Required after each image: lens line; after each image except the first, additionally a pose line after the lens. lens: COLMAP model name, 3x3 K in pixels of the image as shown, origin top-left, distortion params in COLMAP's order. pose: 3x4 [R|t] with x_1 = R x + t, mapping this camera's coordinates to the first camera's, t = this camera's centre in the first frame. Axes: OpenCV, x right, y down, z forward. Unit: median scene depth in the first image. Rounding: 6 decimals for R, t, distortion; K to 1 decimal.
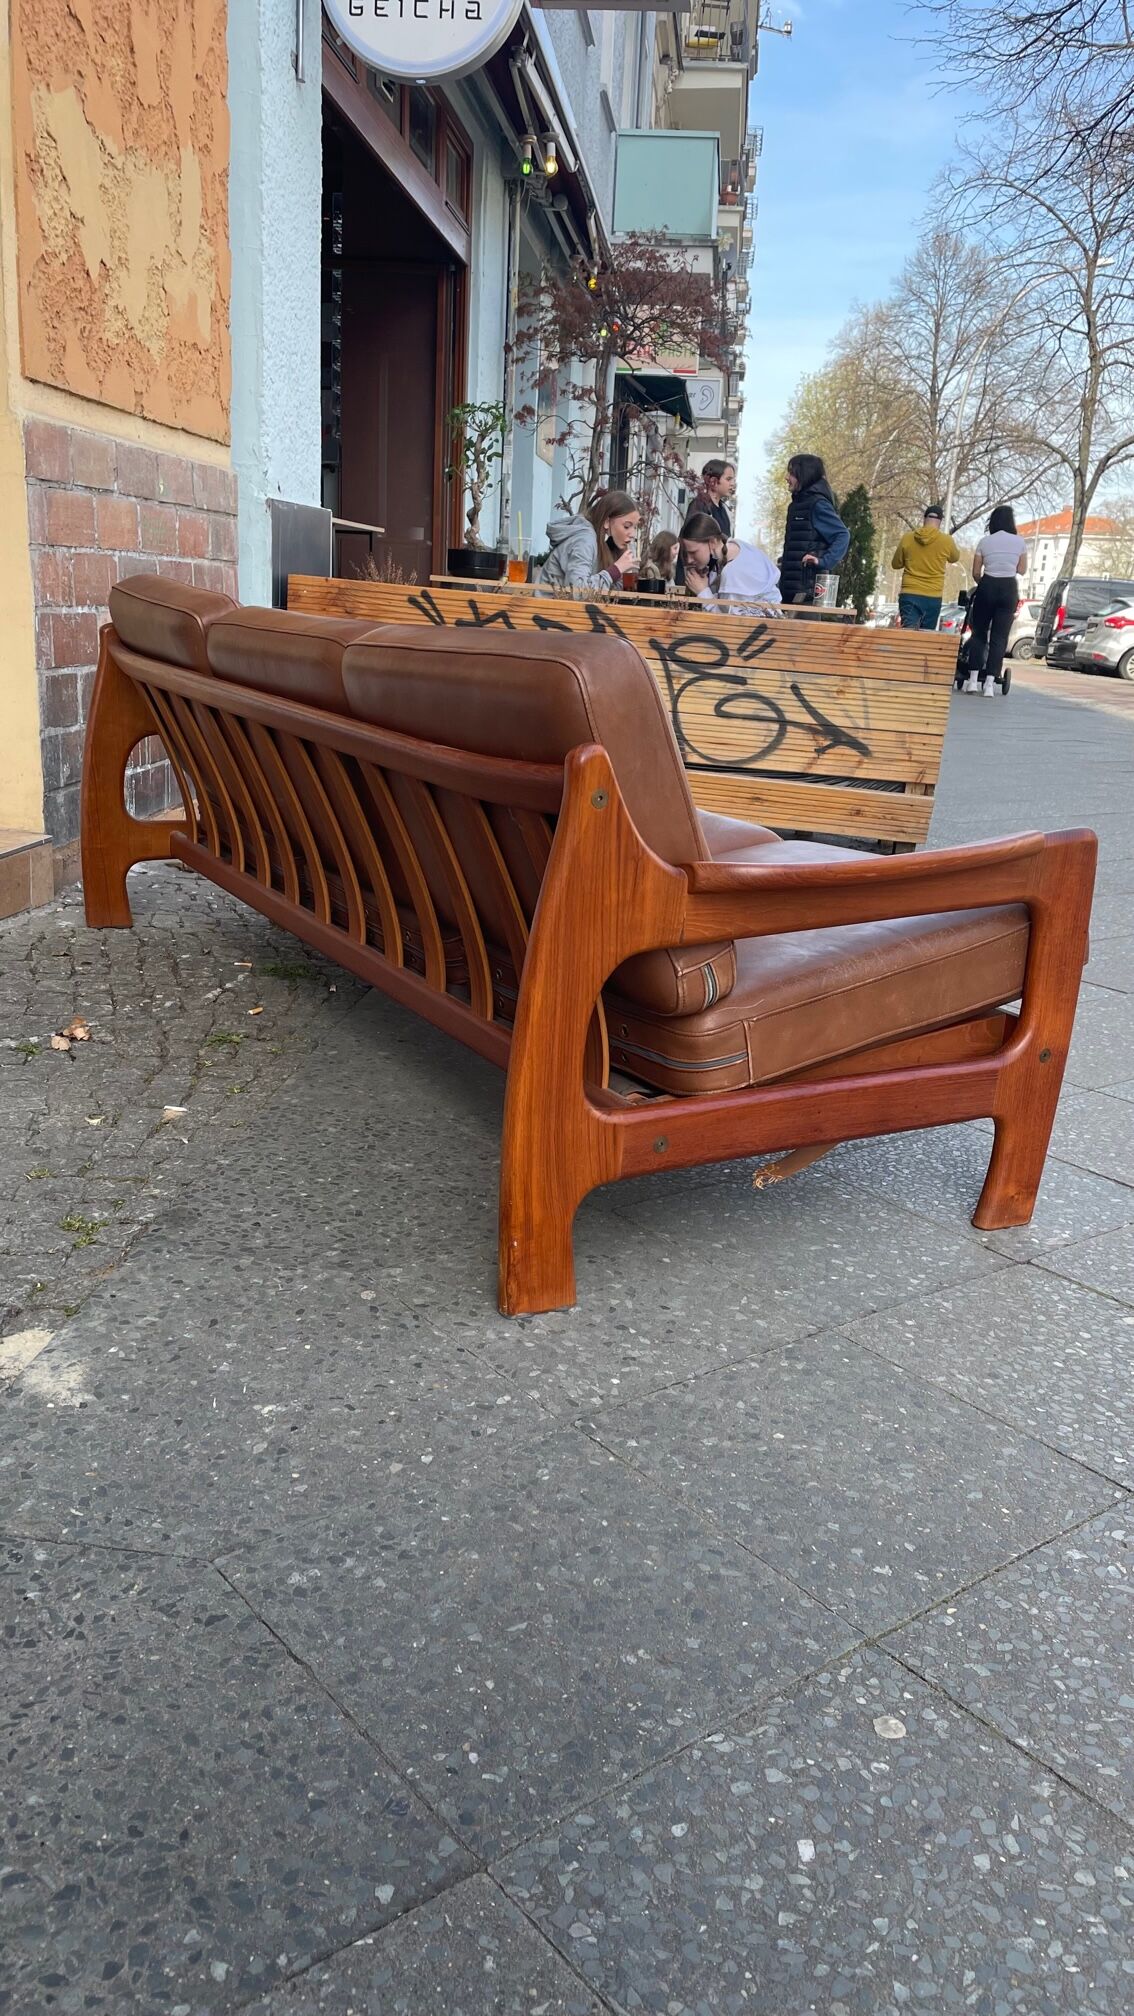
lens RADIAL K [[1521.4, 0, 588.5], [0, 1521.4, 989.4], [0, 0, 1]] dist [0.084405, -0.111498]
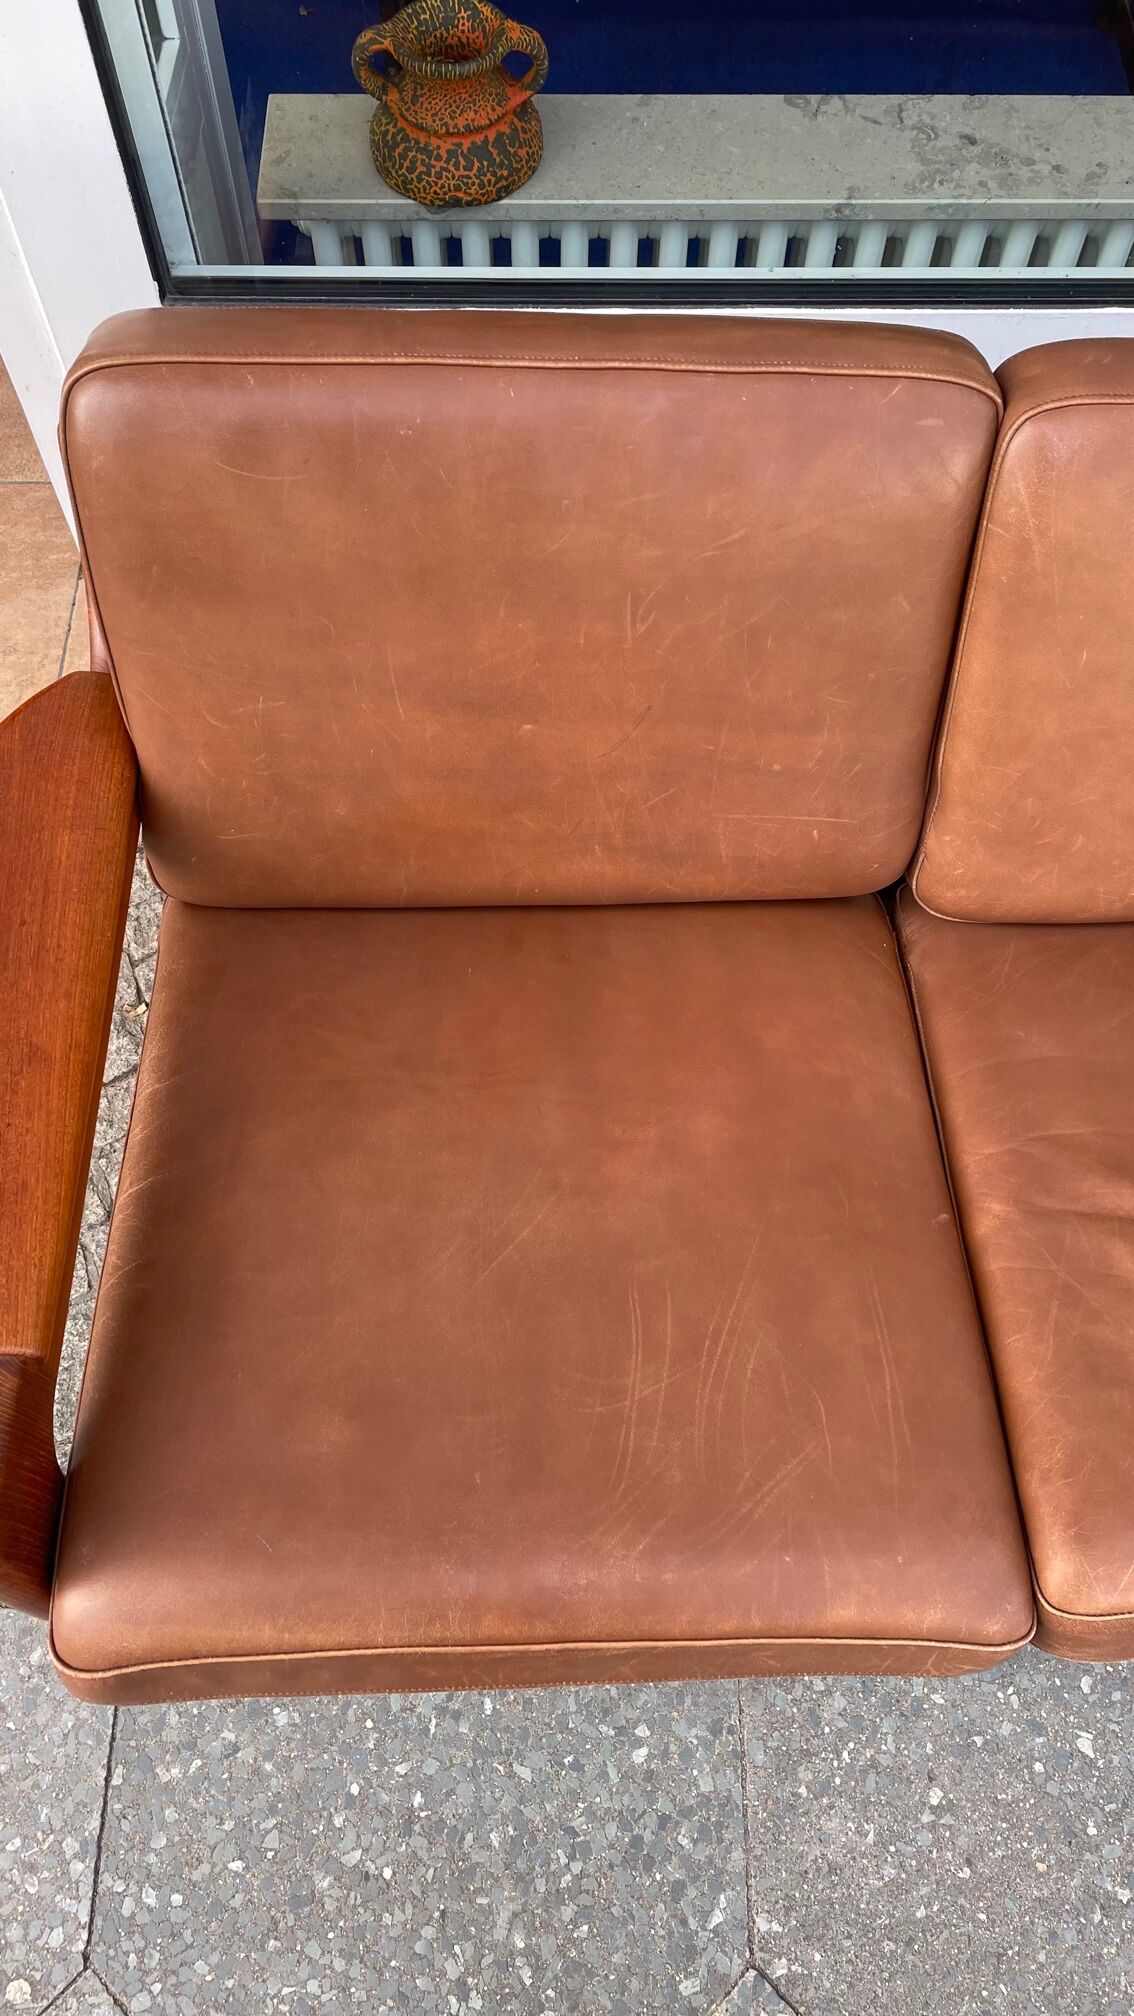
lens RADIAL K [[1521.4, 0, 586.0], [0, 1521.4, 960.3], [0, 0, 1]] dist [0.084405, -0.111498]
pose [[0.088503, 0.859969, -0.502614, -0.116859], [-0.247998, 0.507728, 0.825051, -0.474435], [0.964709, 0.051628, 0.258206, 0.703290]]
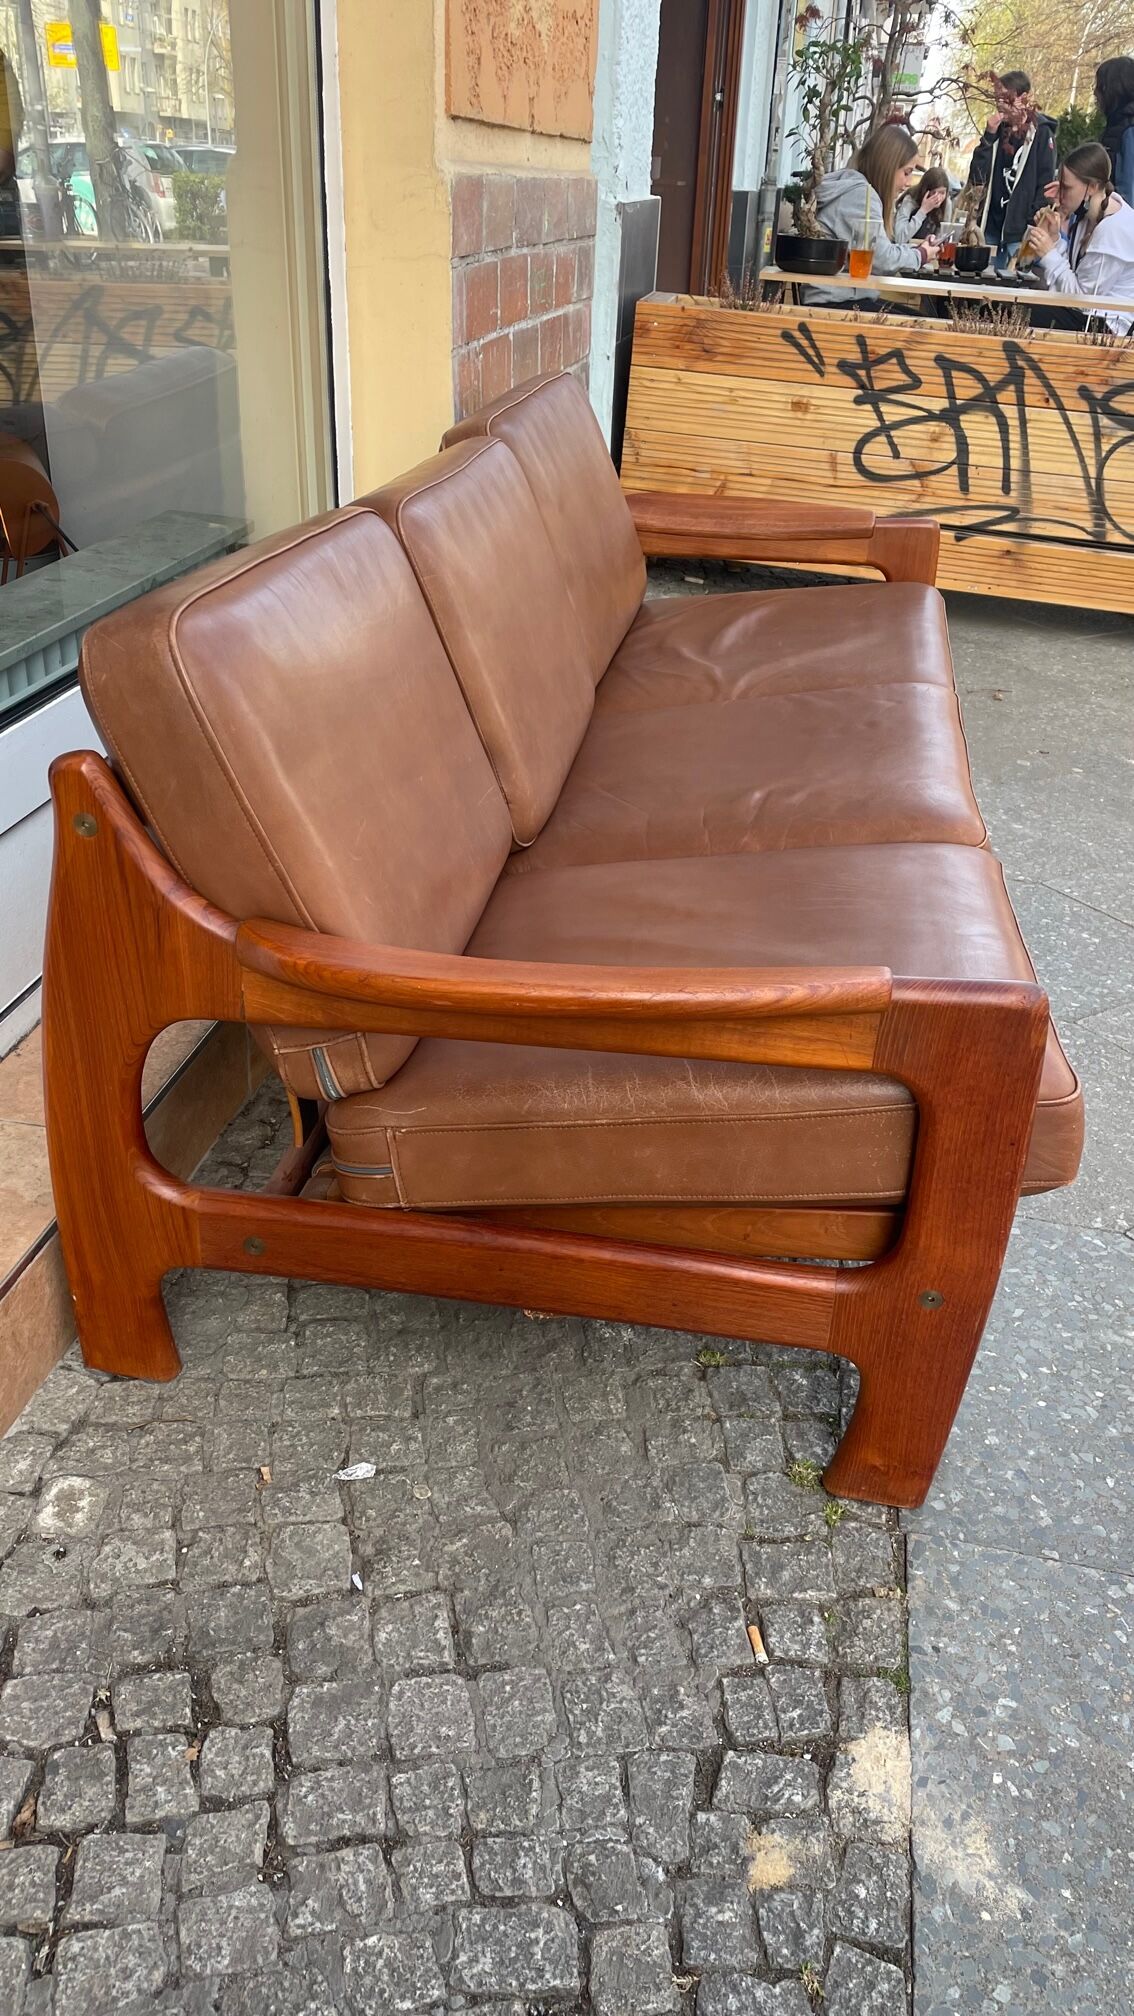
lens RADIAL K [[1521.4, 0, 591.1], [0, 1521.4, 1016.2], [0, 0, 1]] dist [0.084405, -0.111498]
pose [[0.996945, 0.034440, -0.070098, -0.287210], [-0.016237, 0.969309, 0.245309, -0.195136], [0.076395, -0.243421, 0.966907, 0.202805]]
